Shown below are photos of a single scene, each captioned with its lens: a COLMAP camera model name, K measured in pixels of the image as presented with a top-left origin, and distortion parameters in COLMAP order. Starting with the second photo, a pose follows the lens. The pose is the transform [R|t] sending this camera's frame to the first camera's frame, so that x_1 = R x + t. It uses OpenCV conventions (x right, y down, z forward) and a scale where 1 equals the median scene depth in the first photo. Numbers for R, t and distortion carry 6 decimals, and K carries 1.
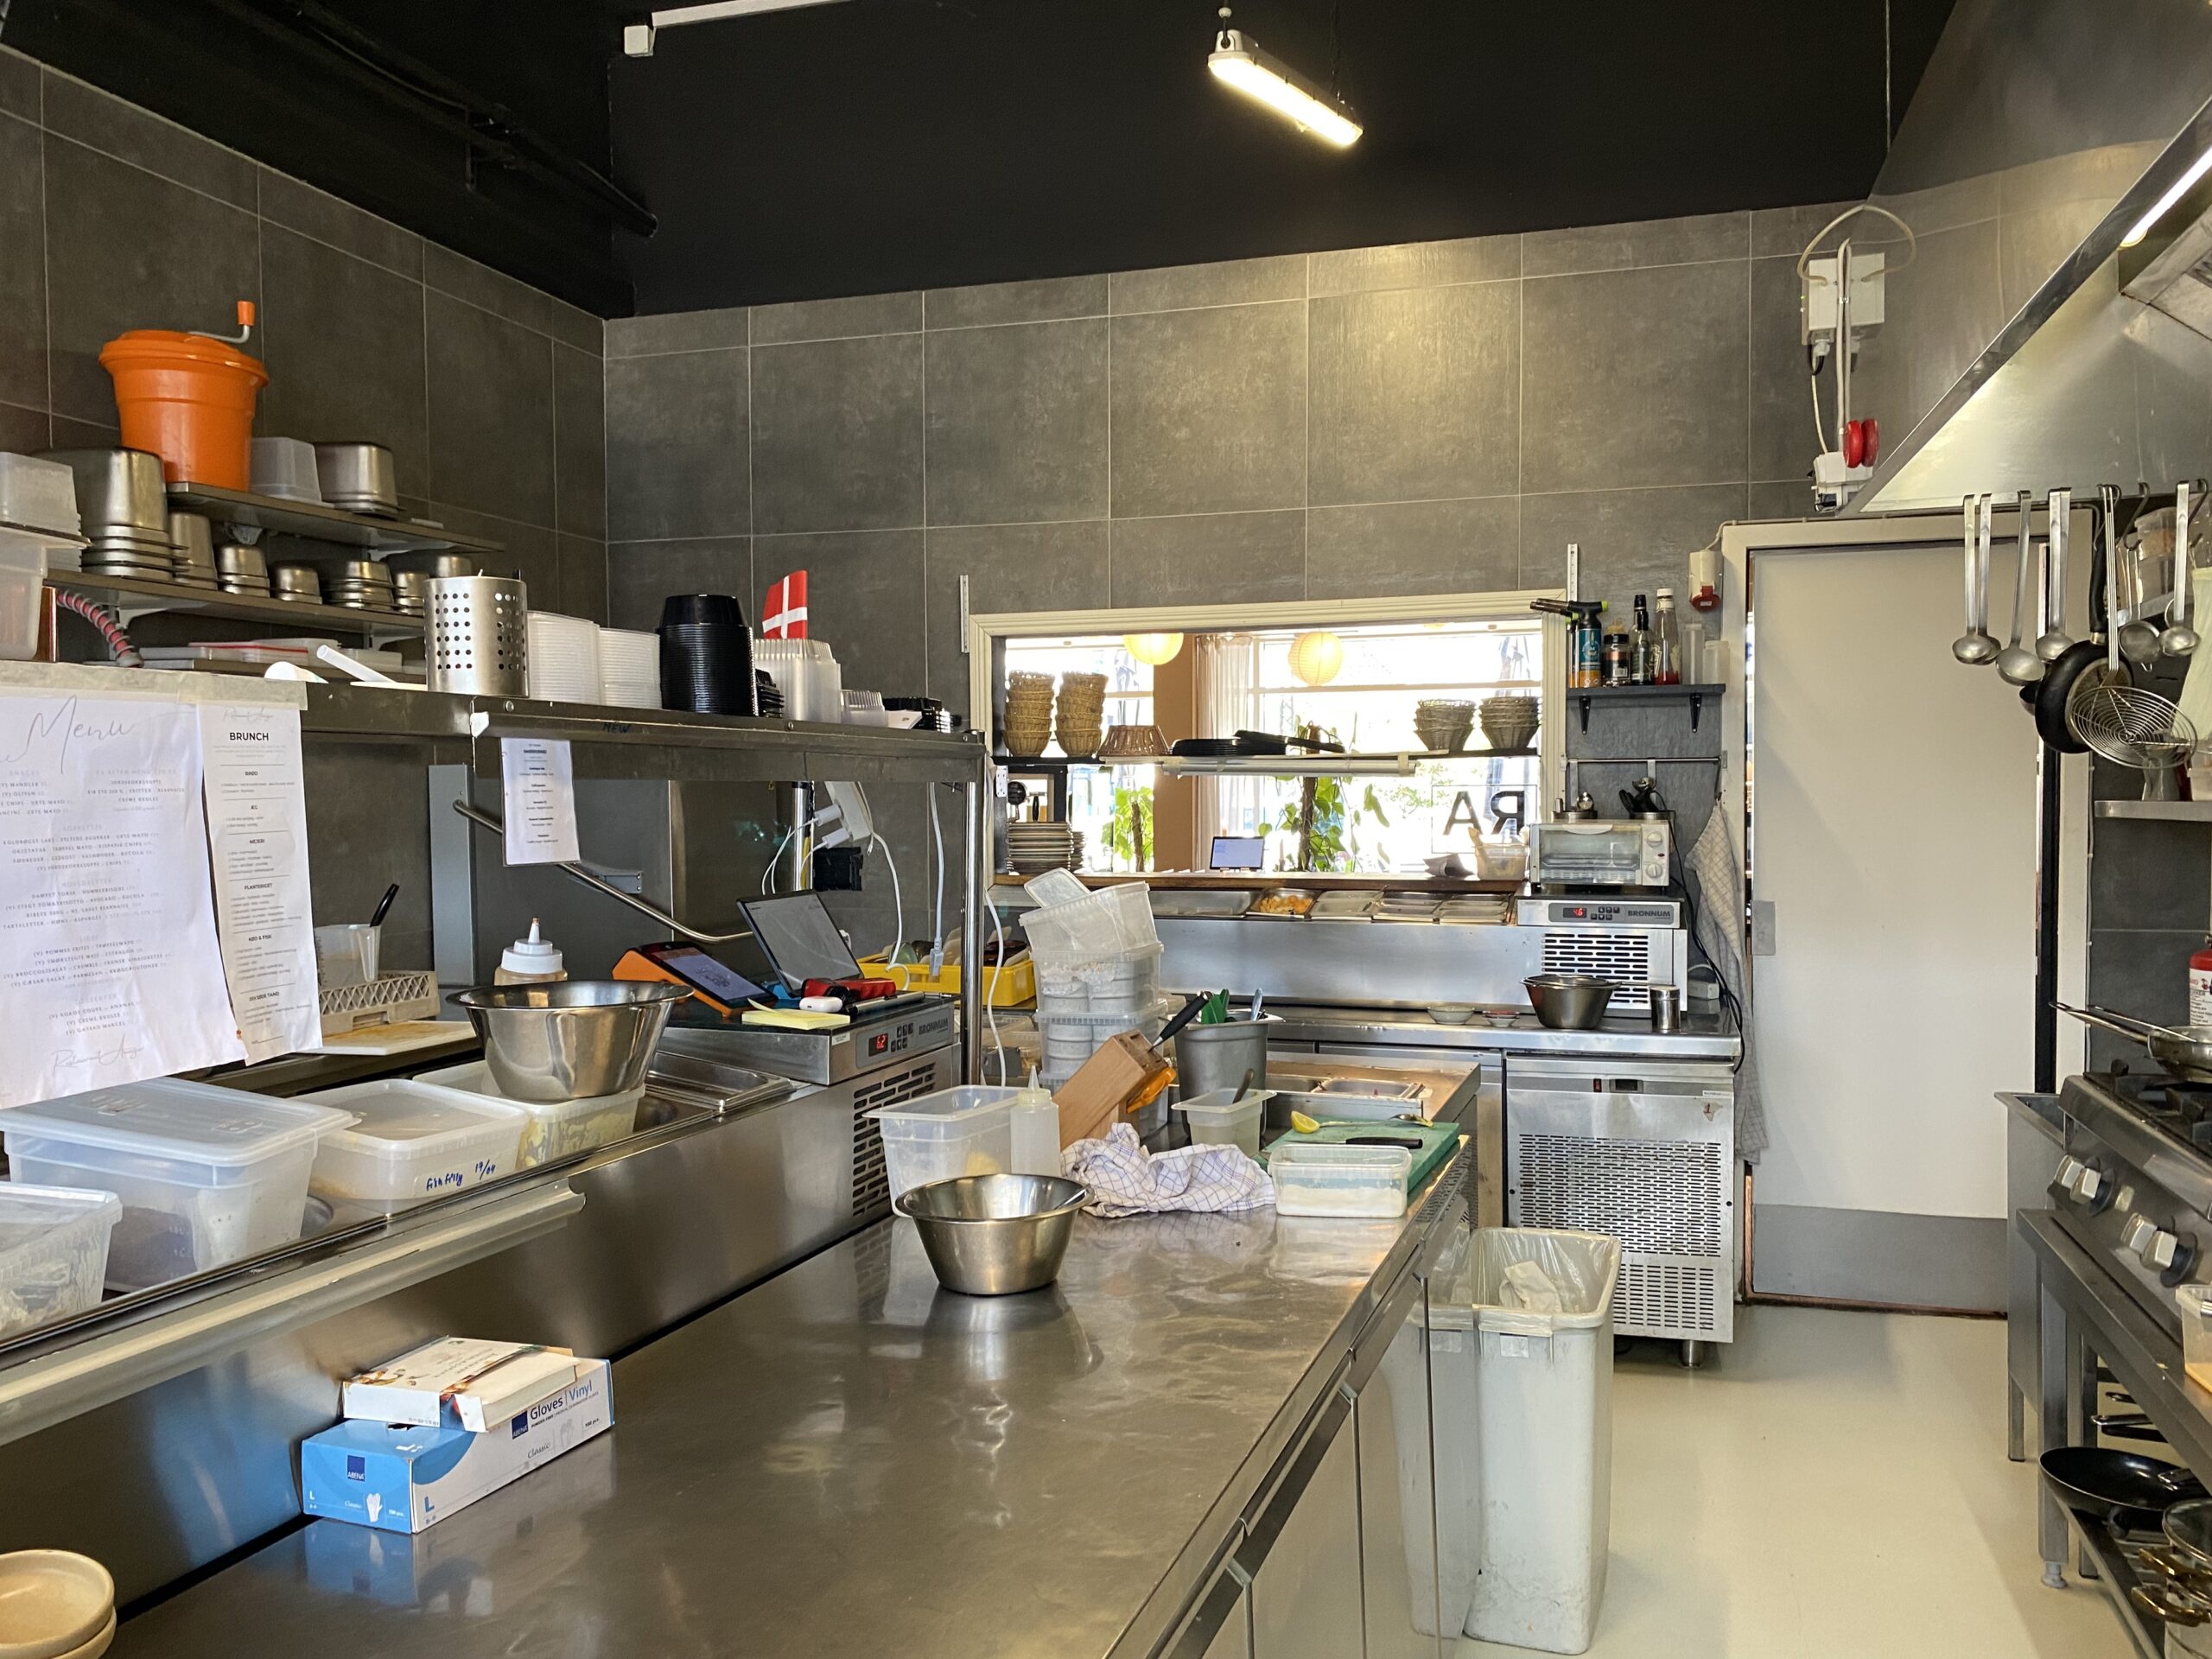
lens RADIAL K [[1668.9, 0, 1110.8], [0, 1668.9, 838.6], [0, 0, 1]] dist [-0.011235, -0.028616]
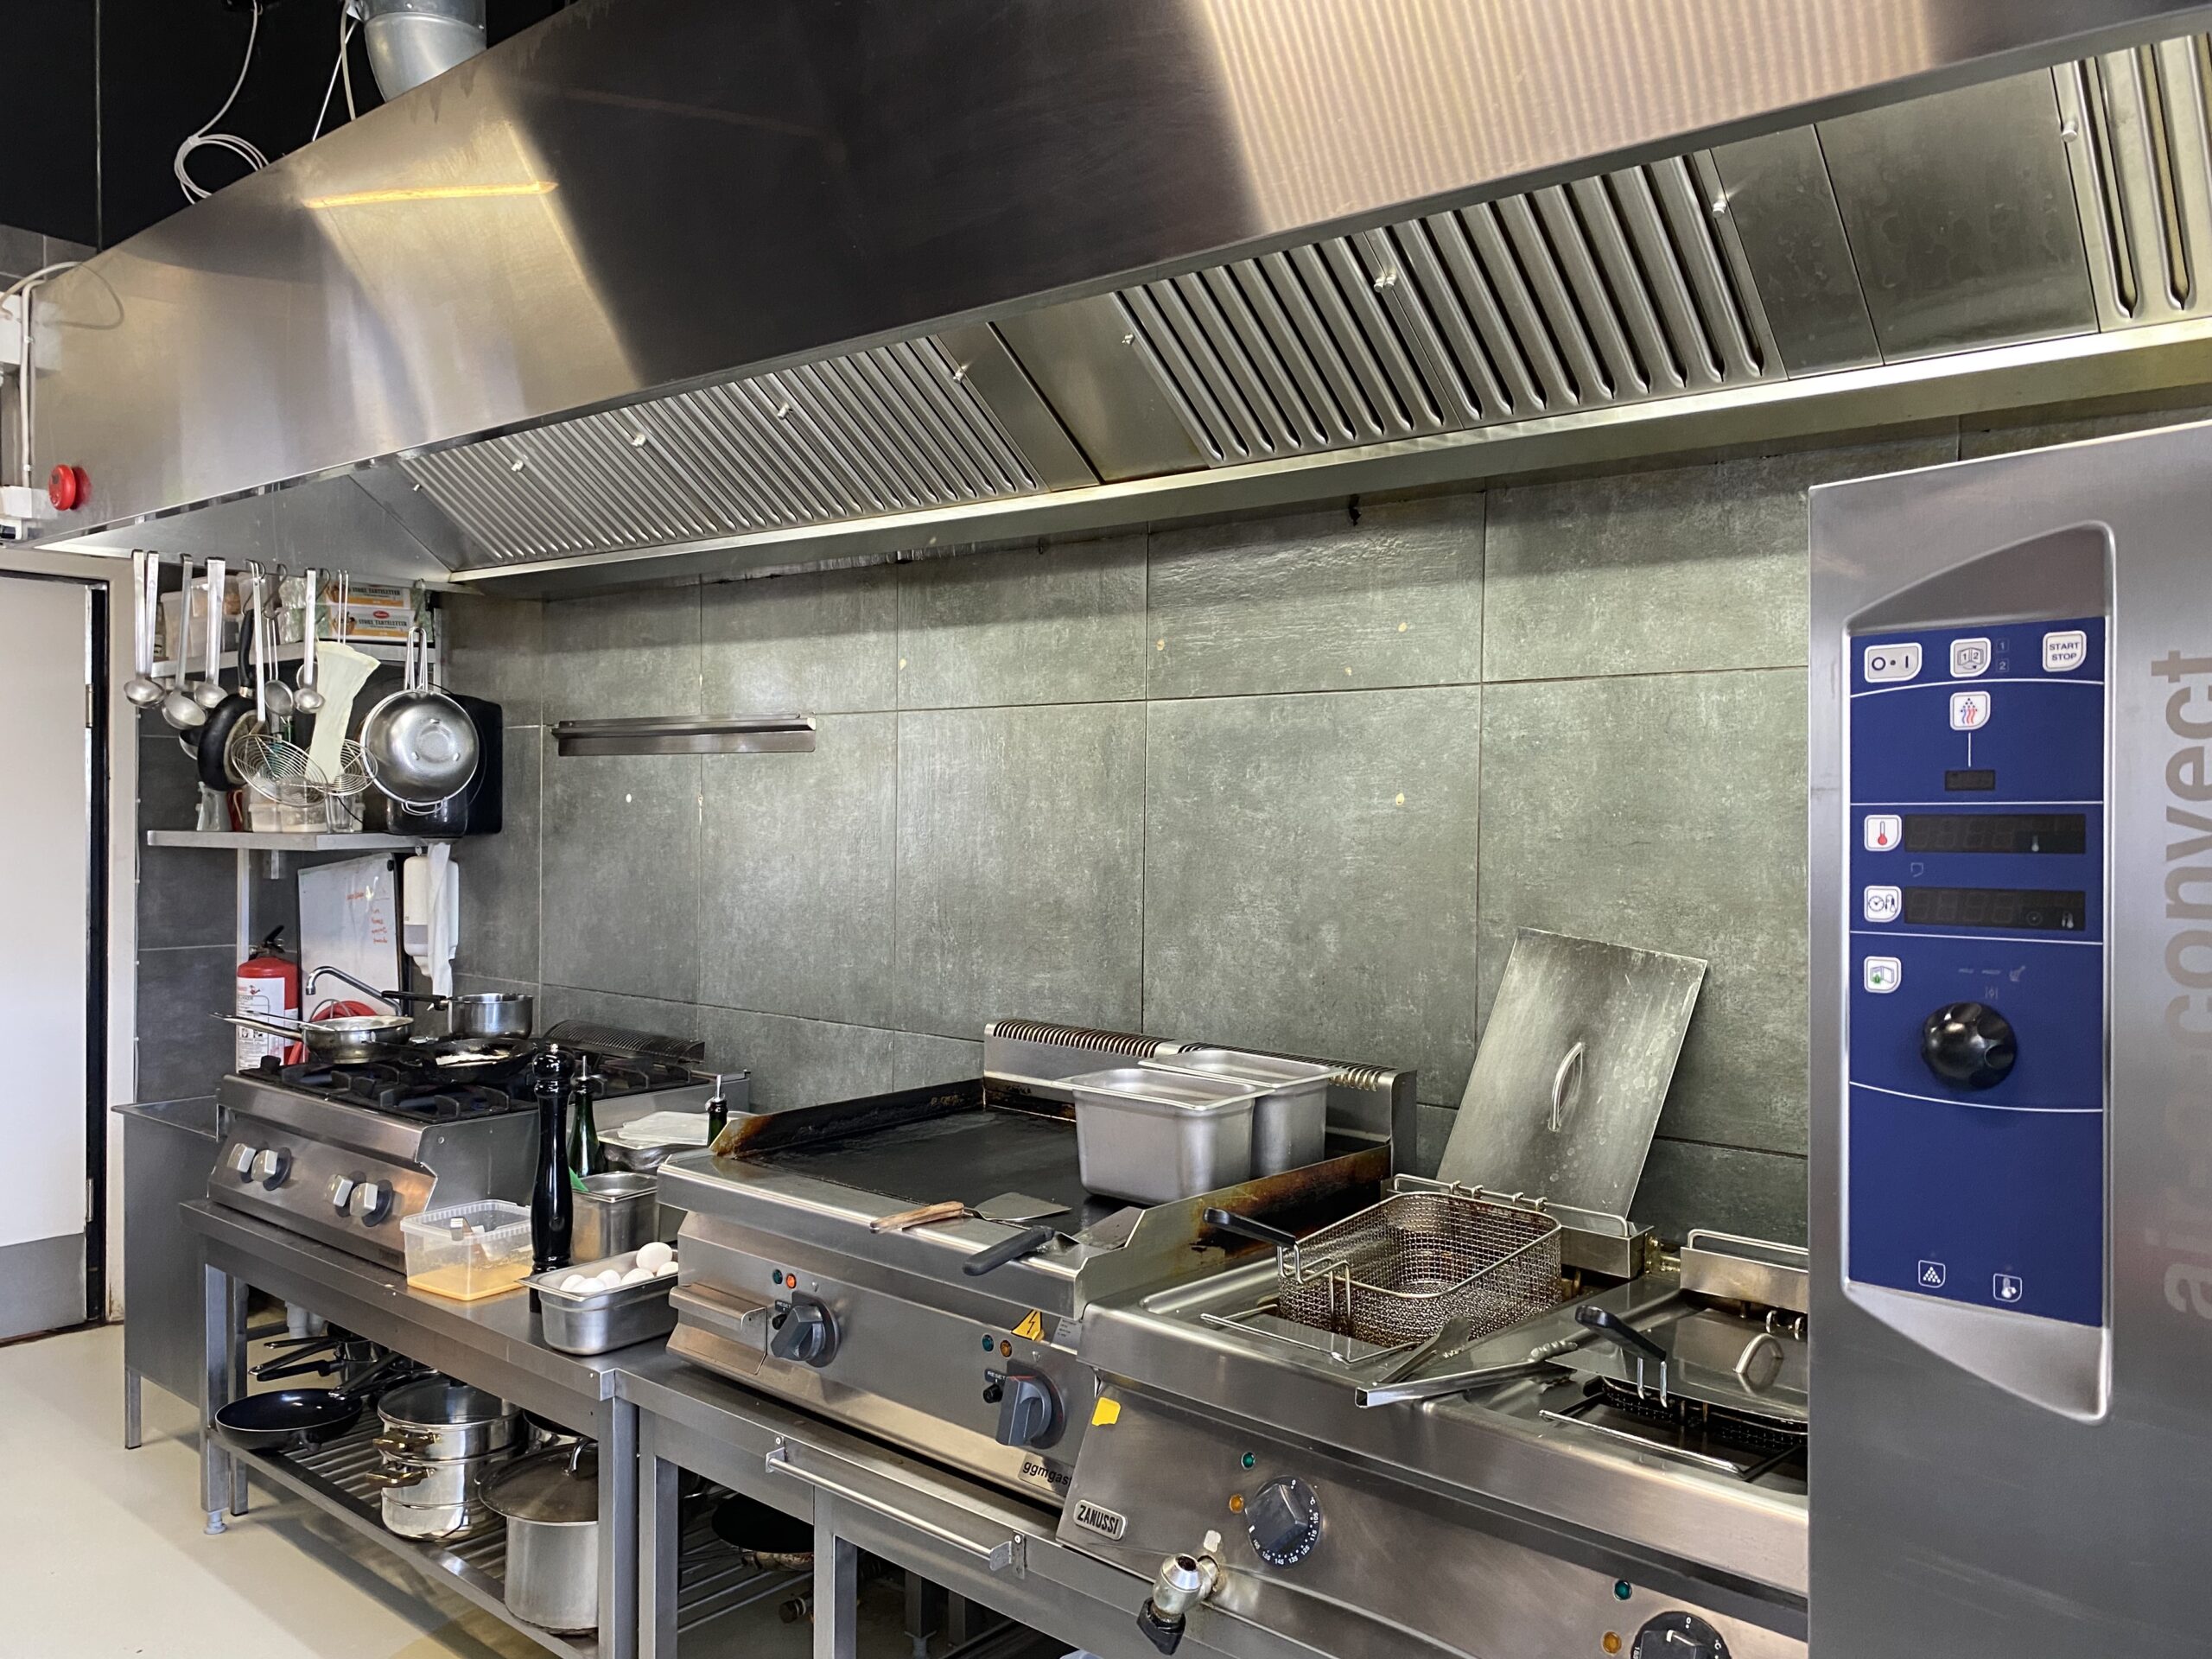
lens RADIAL K [[1668.9, 0, 1112.3], [0, 1668.9, 827.5], [0, 0, 1]] dist [-0.011235, -0.028616]
pose [[0.373562, 0.012216, 0.927525, -0.250678], [0.007002, 0.999848, -0.015989, -0.003998], [-0.927579, 0.012468, 0.373419, 0.007733]]
